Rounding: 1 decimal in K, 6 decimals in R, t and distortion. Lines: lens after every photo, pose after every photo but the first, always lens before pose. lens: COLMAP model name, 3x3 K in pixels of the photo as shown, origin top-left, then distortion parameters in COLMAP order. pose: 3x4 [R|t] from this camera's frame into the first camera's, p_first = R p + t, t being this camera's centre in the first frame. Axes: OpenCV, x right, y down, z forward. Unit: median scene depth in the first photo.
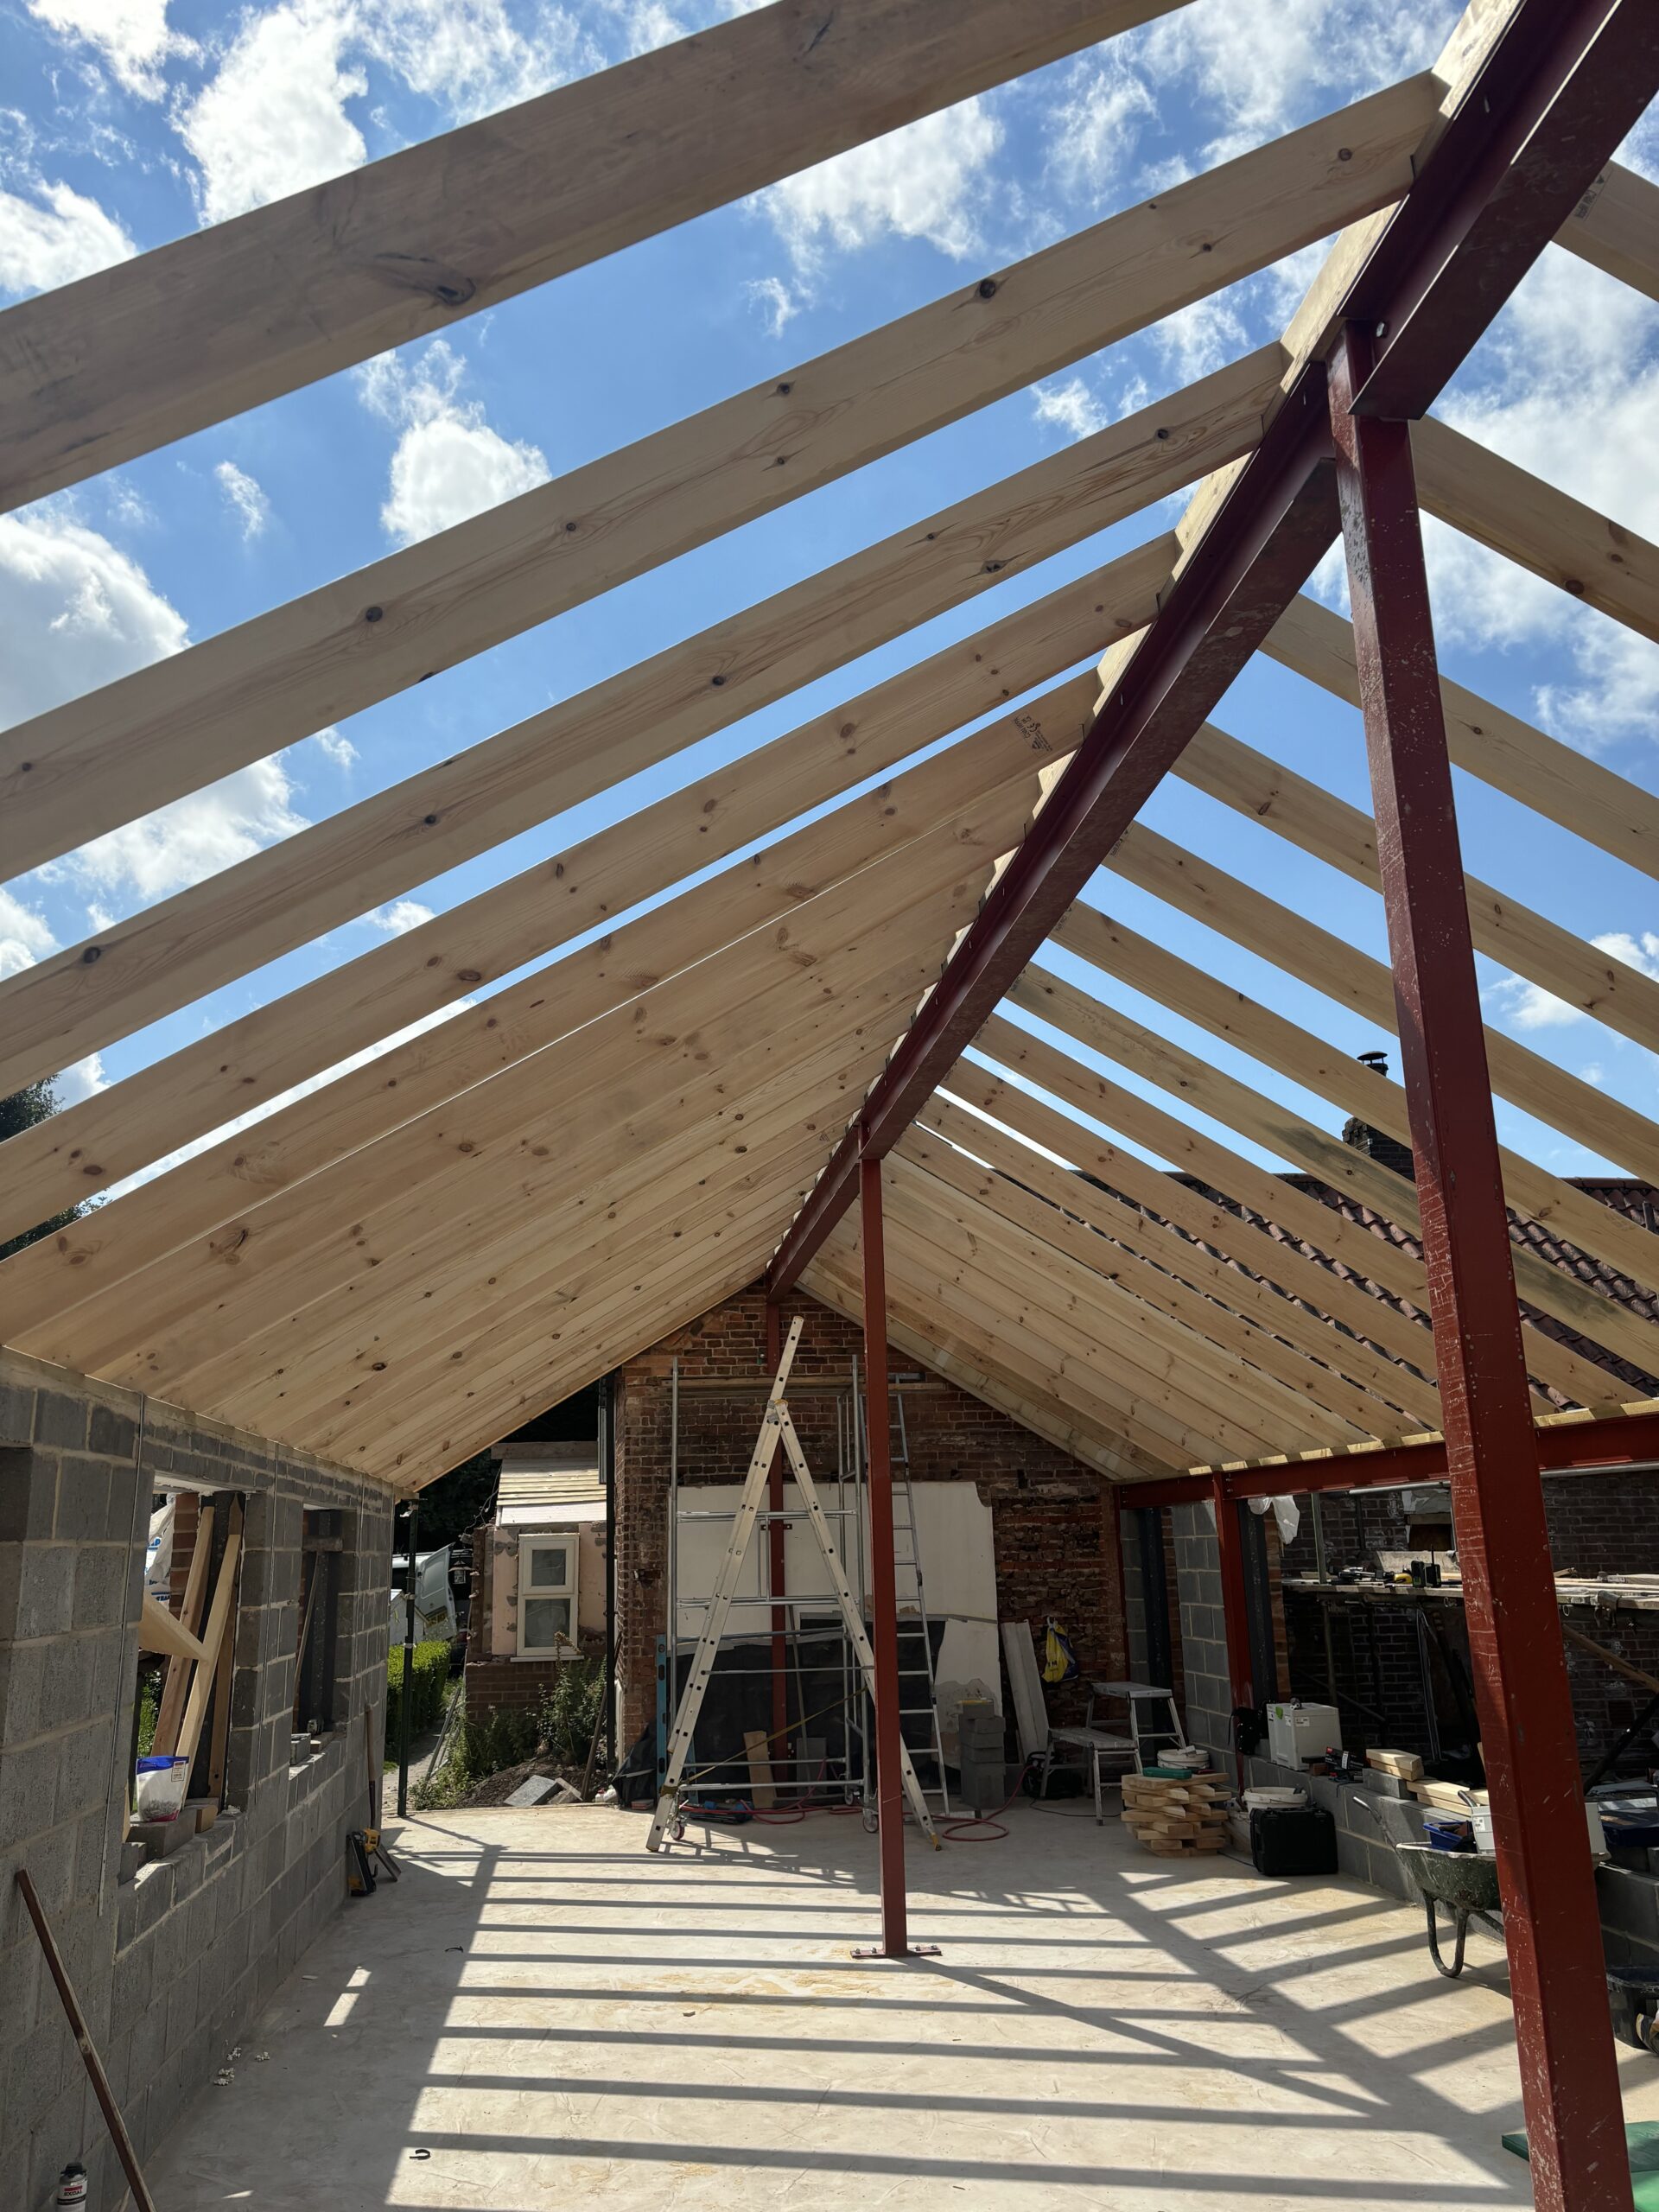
lens RADIAL K [[1662.6, 0, 812.7], [0, 1662.6, 1130.2], [0, 0, 1]] dist [0.023230, 0.012134]
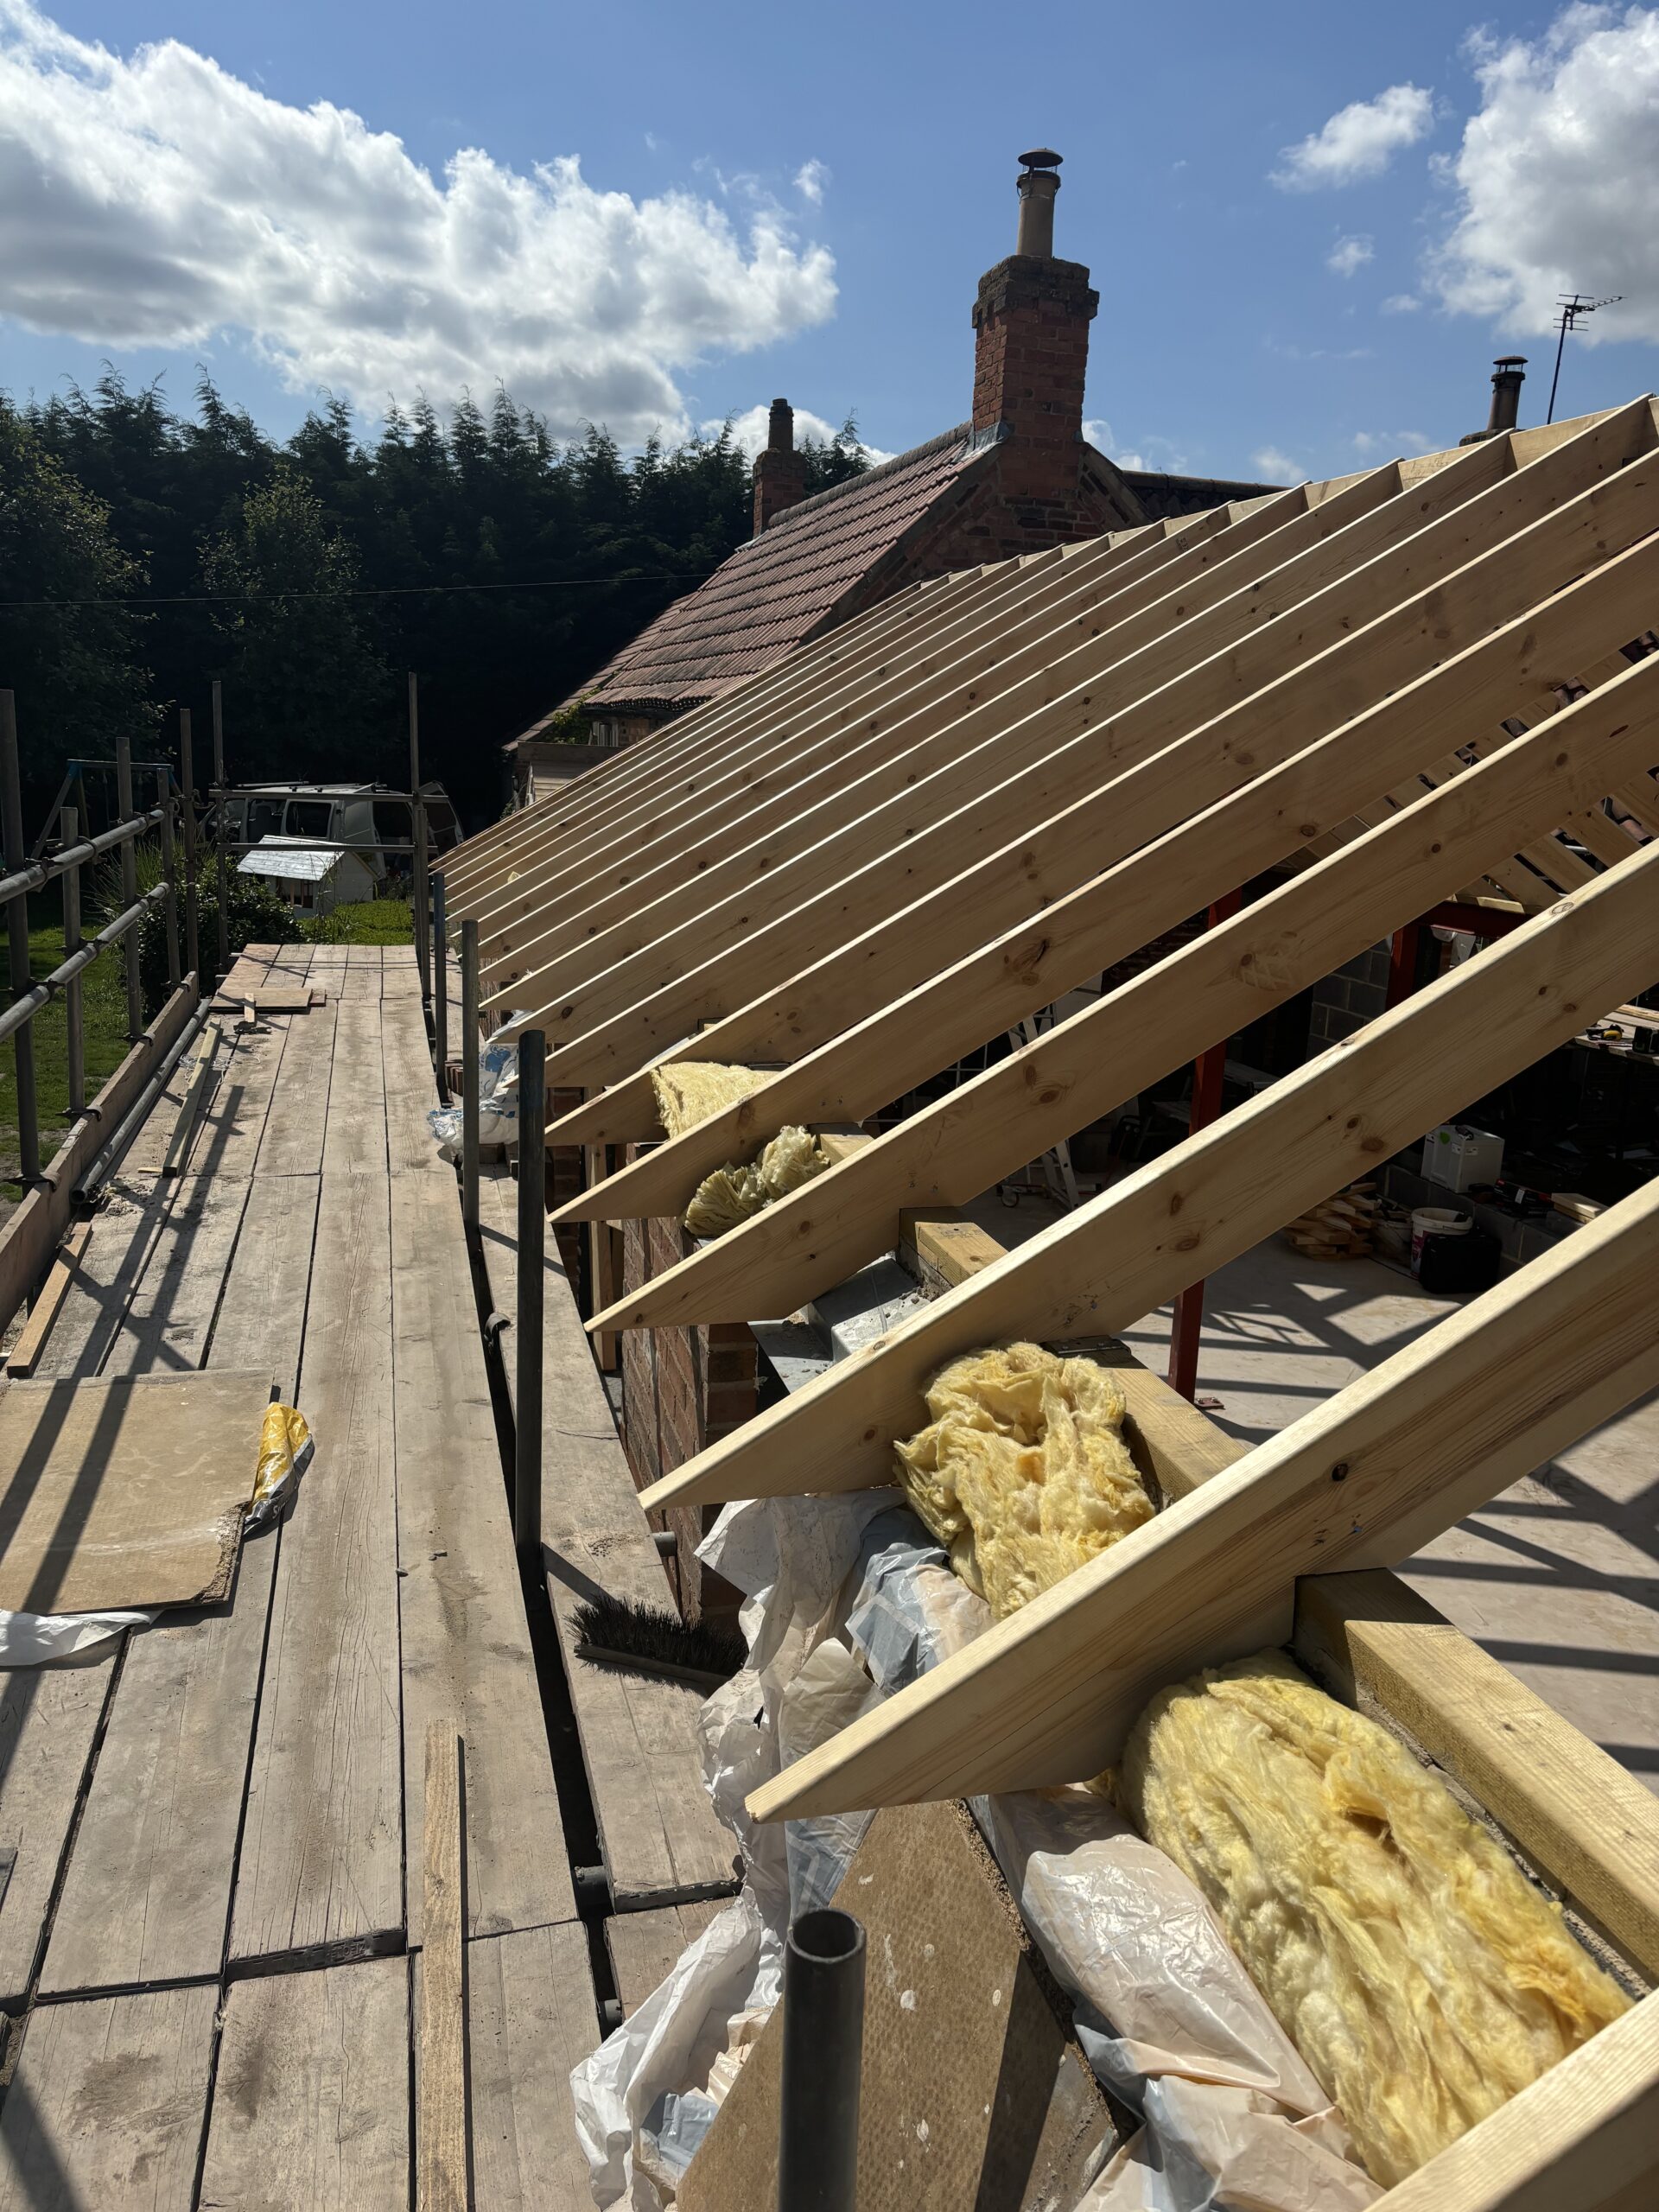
lens RADIAL K [[1662.6, 0, 836.5], [0, 1662.6, 1094.6], [0, 0, 1]] dist [0.023230, 0.012134]
pose [[0.988846, 0.034896, 0.144795, -0.473389], [-0.095230, 0.895620, 0.434506, -0.171937], [-0.114519, -0.443448, 0.888954, 0.267356]]
